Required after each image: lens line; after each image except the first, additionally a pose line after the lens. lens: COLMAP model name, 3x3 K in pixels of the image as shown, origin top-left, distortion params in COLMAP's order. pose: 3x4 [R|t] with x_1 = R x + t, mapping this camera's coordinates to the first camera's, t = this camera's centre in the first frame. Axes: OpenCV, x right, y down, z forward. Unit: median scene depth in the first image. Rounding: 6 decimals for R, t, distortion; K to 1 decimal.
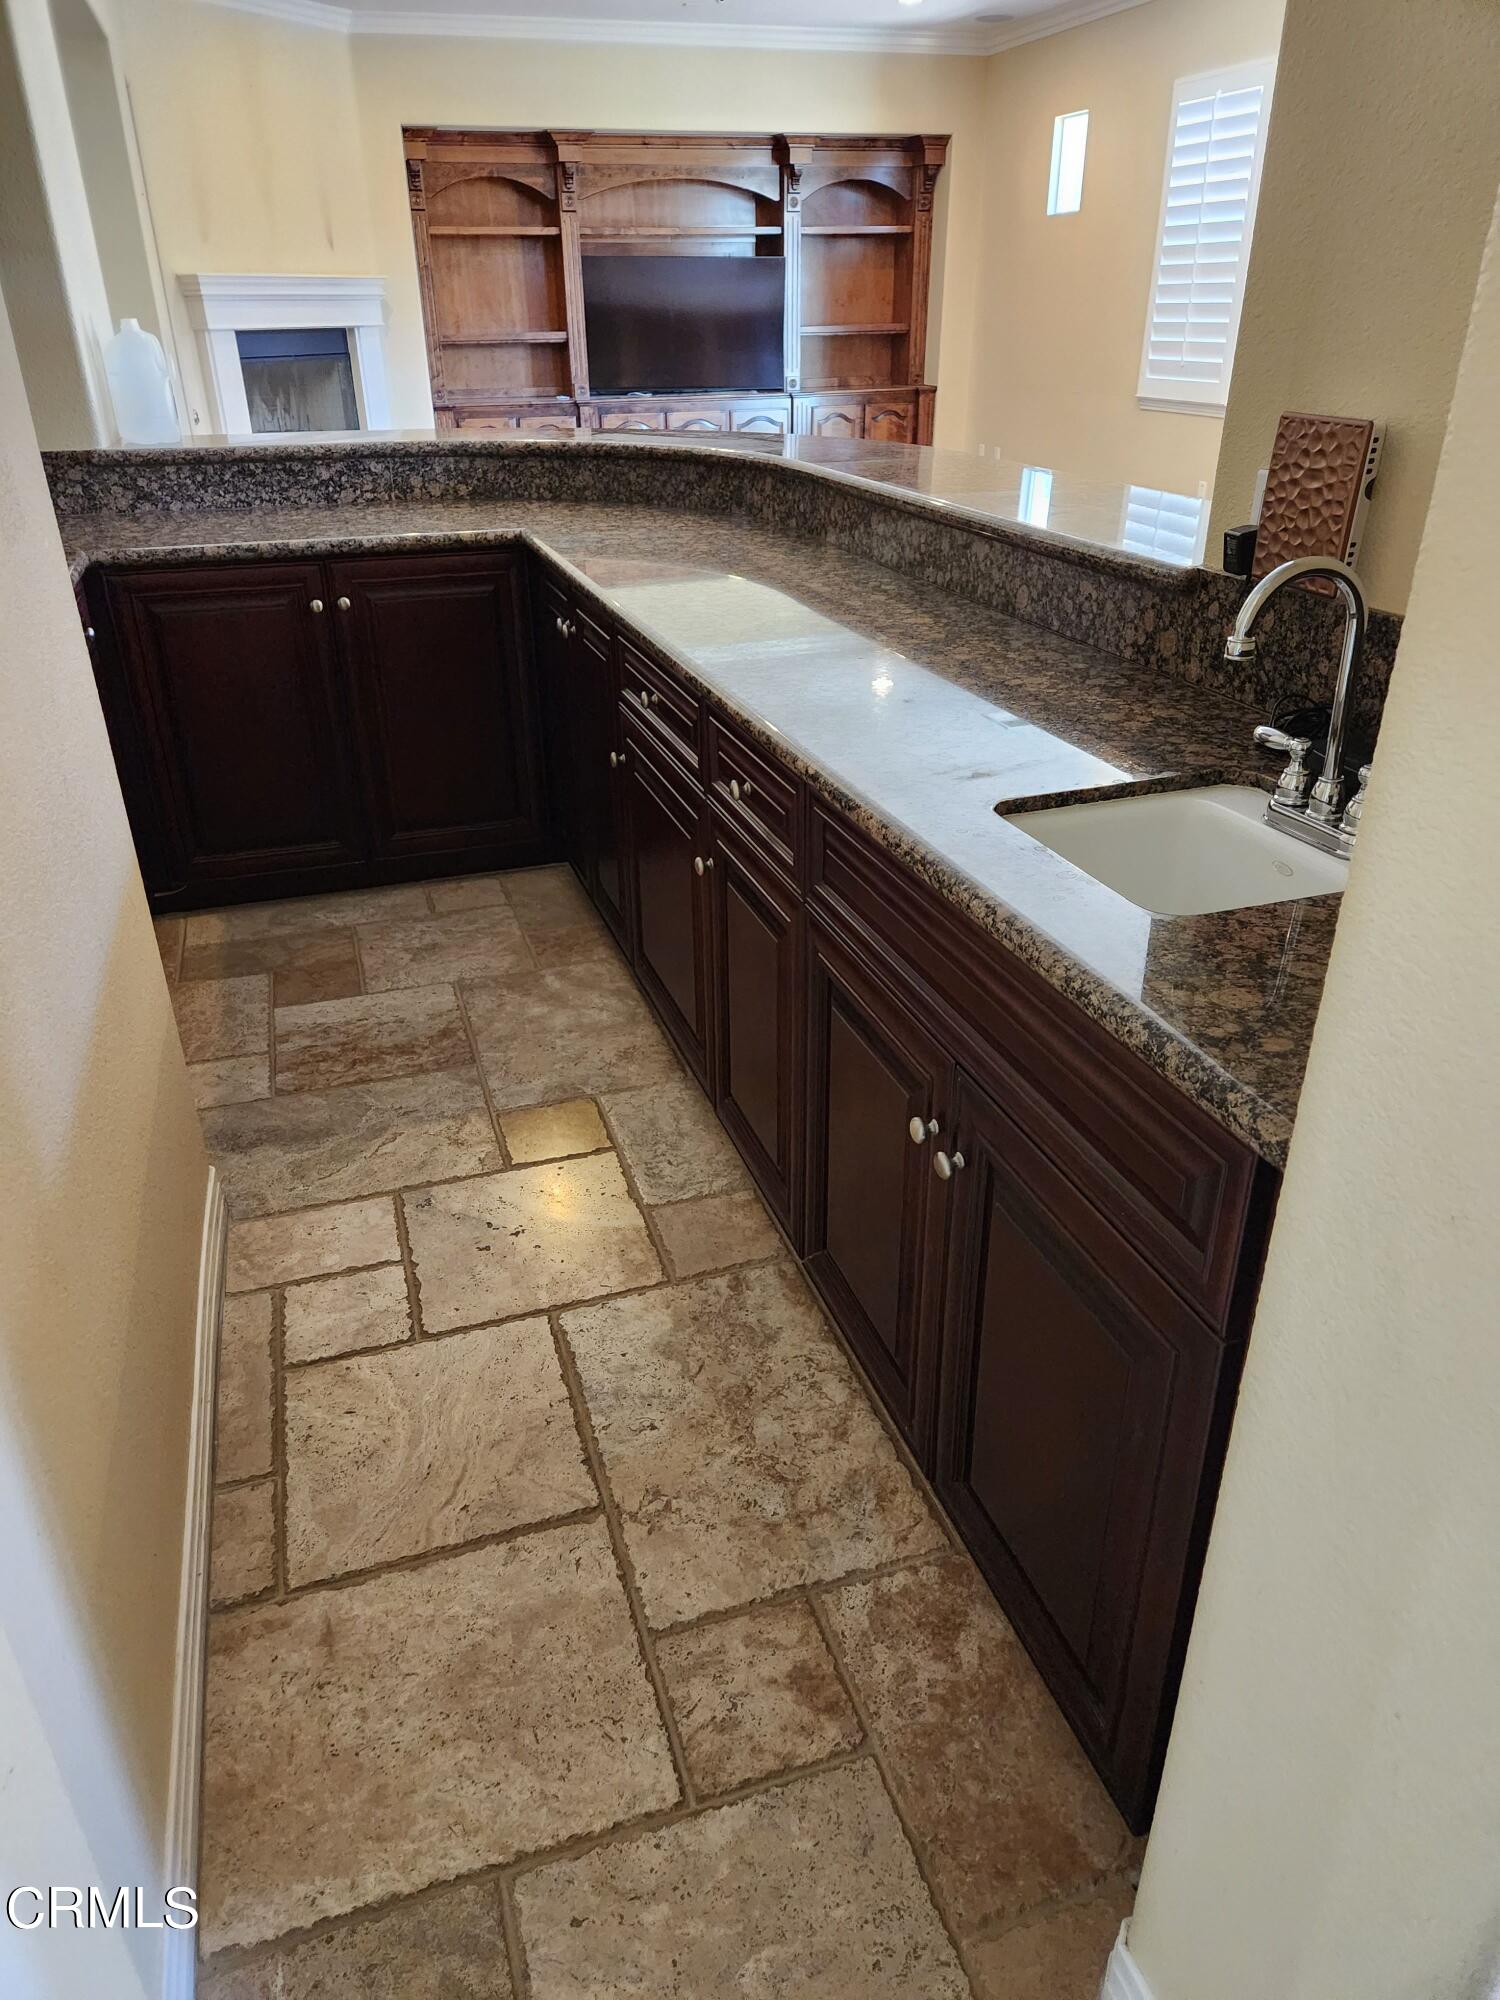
lens RADIAL K [[1326.1, 0, 758.8], [0, 1326.1, 999.3], [0, 0, 1]] dist [0.089315, -0.079758]
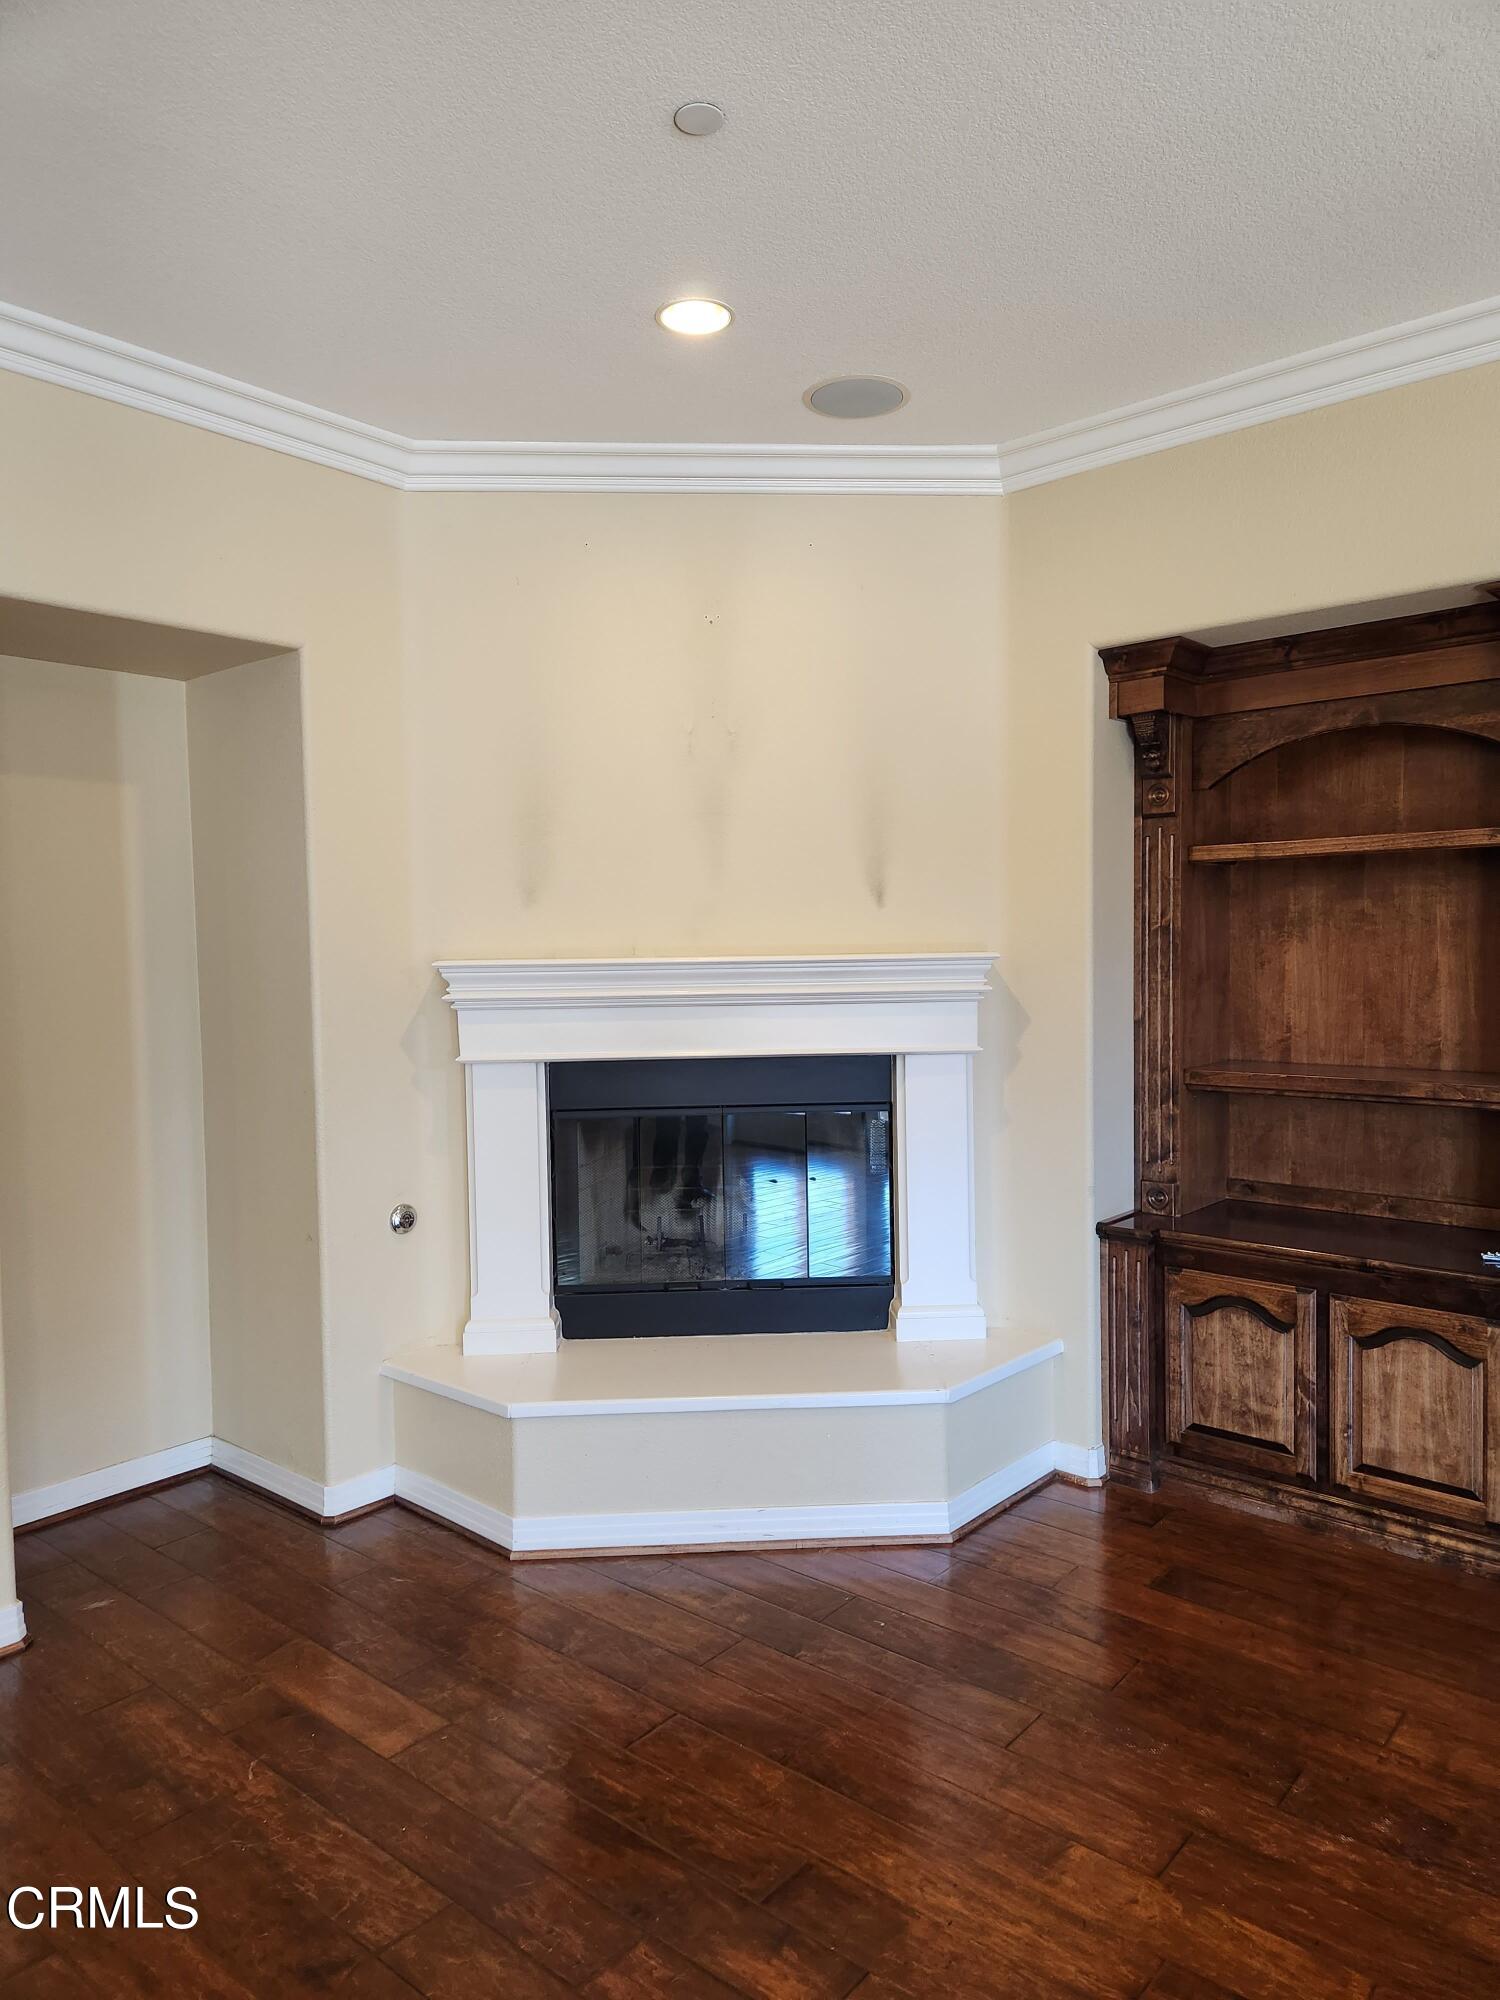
lens RADIAL K [[1326.1, 0, 758.8], [0, 1326.1, 999.3], [0, 0, 1]] dist [0.089315, -0.079758]
pose [[0.524114, 0.042755, -0.850574, 0.045872], [-0.386098, 0.902135, -0.192562, -0.380700], [0.759100, 0.429330, 0.489329, 0.689326]]
